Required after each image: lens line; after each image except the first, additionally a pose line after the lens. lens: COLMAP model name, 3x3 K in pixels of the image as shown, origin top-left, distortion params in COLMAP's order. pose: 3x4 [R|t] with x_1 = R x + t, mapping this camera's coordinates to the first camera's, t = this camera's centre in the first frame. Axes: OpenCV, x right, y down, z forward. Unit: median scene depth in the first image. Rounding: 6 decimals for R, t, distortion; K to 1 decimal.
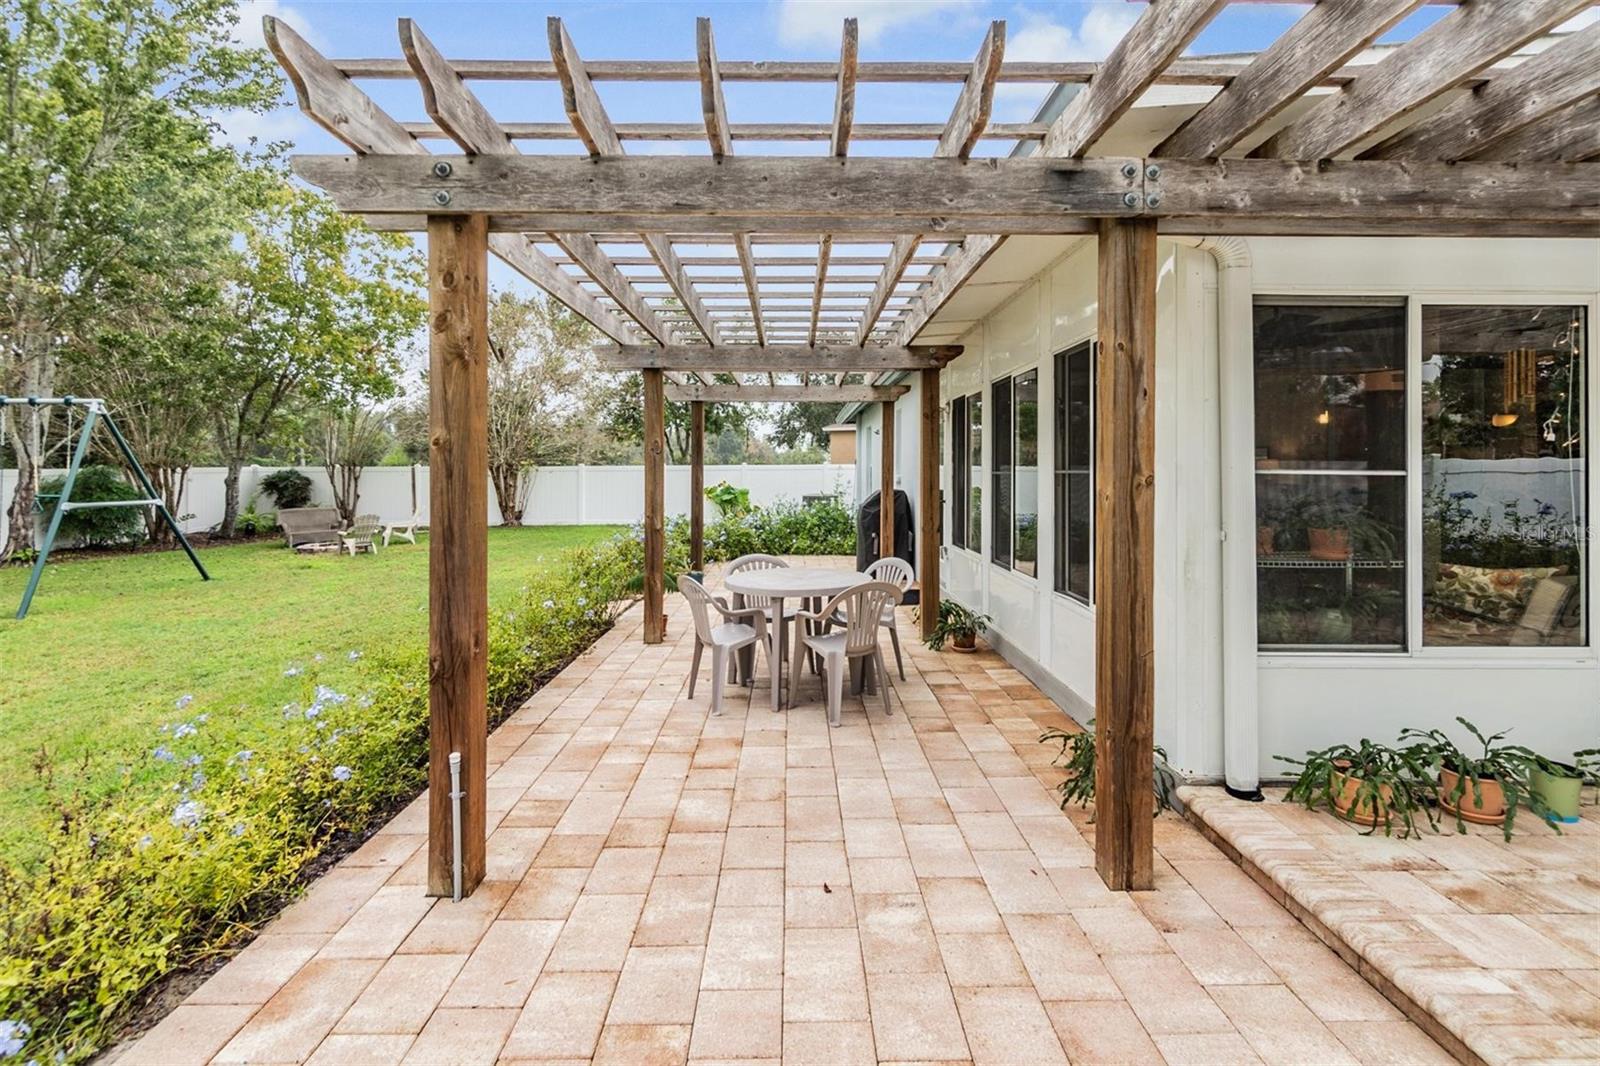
lens RADIAL K [[708.7, 0, 790.9], [0, 708.7, 474.1], [0, 0, 1]] dist [-0.004283, 0.000647]
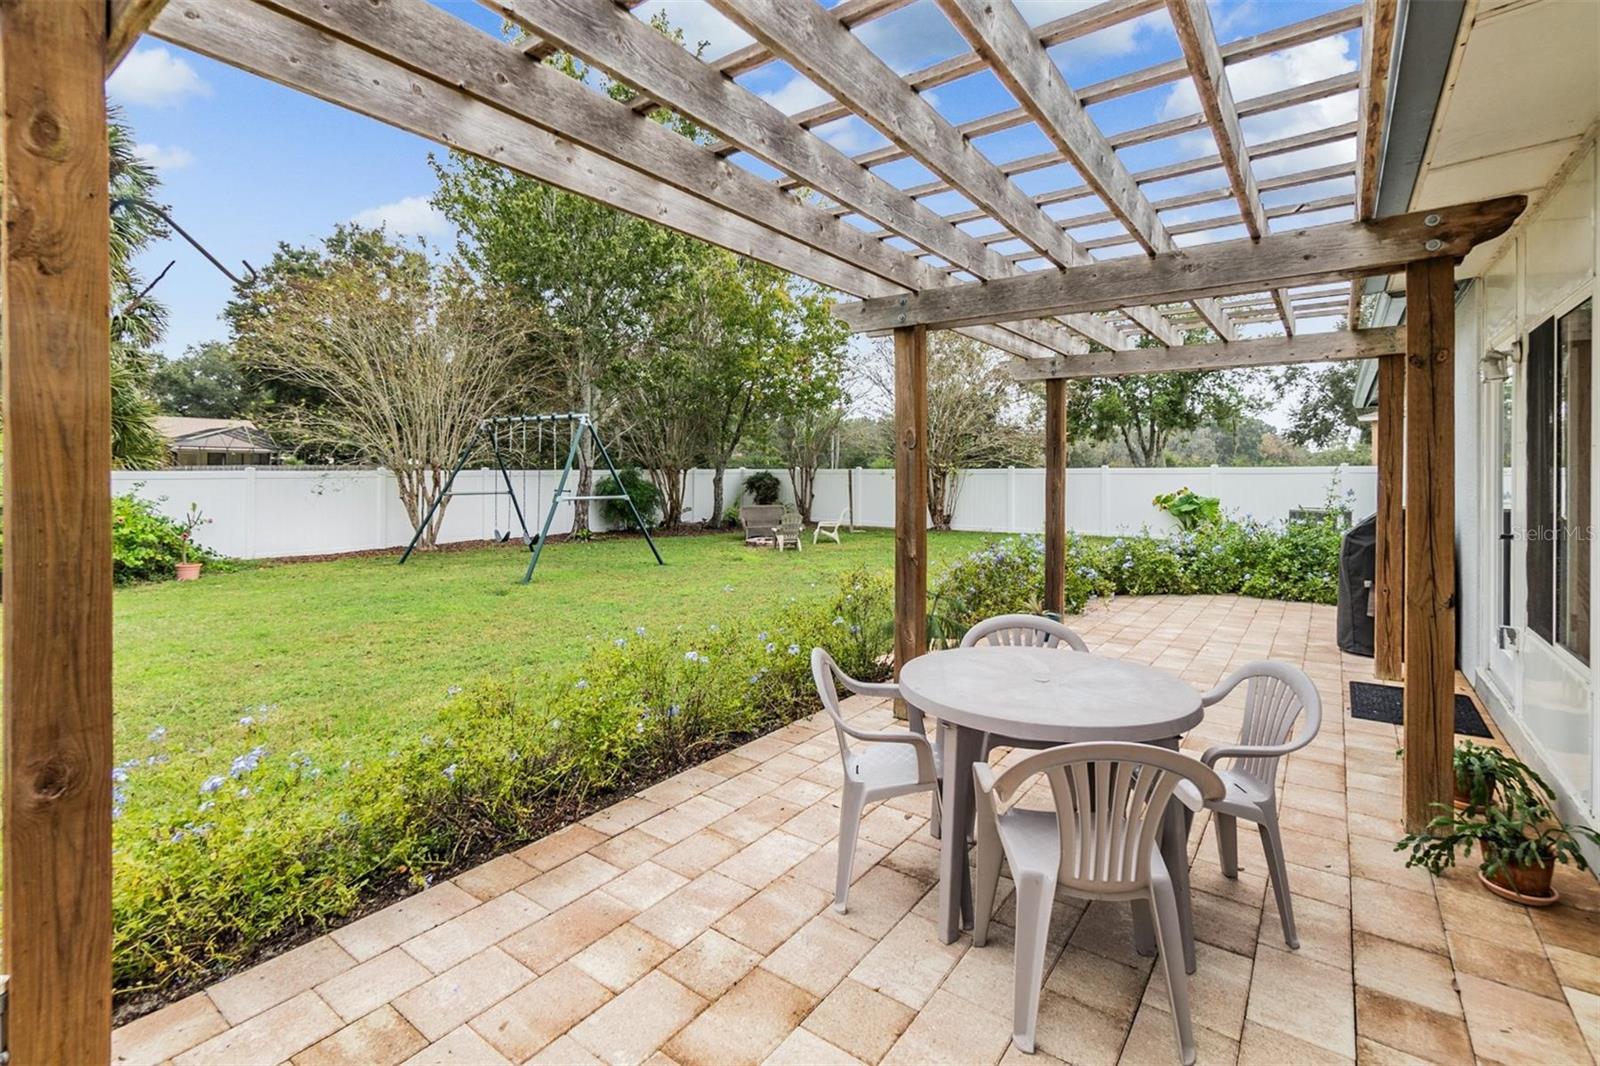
lens RADIAL K [[708.7, 0, 815.7], [0, 708.7, 472.0], [0, 0, 1]] dist [-0.004283, 0.000647]
pose [[0.804108, 0.003708, -0.594472, 0.061818], [-0.007808, 0.999960, -0.004323, -0.000981], [0.594432, 0.008118, 0.804105, 0.157416]]
